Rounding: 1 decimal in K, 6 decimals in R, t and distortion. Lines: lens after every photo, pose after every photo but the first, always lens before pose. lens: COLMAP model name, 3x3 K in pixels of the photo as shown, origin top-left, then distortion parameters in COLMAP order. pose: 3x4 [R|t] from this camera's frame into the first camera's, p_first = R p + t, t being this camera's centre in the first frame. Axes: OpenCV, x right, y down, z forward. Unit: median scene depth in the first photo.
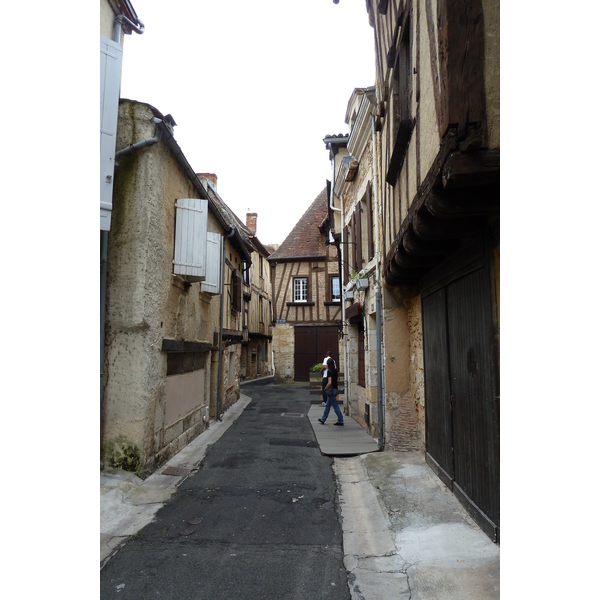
lens RADIAL K [[428.0, 0, 299.9], [0, 428.0, 300.1], [0, 0, 1]] dist [-0.042455, 0.009586]
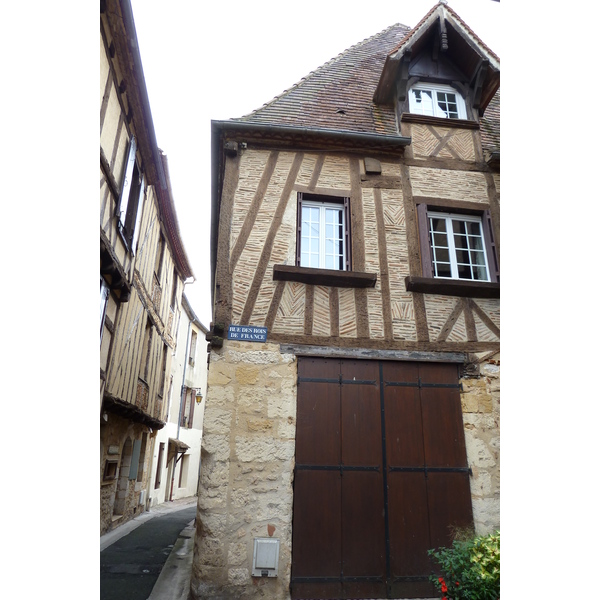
lens RADIAL K [[428.0, 0, 300.1], [0, 428.0, 300.4], [0, 0, 1]] dist [-0.042455, 0.009586]
pose [[0.956901, 0.127082, 0.261132, -0.083722], [-0.060311, 0.966530, -0.249363, 0.093058], [-0.284081, 0.222867, 0.932539, 0.750224]]
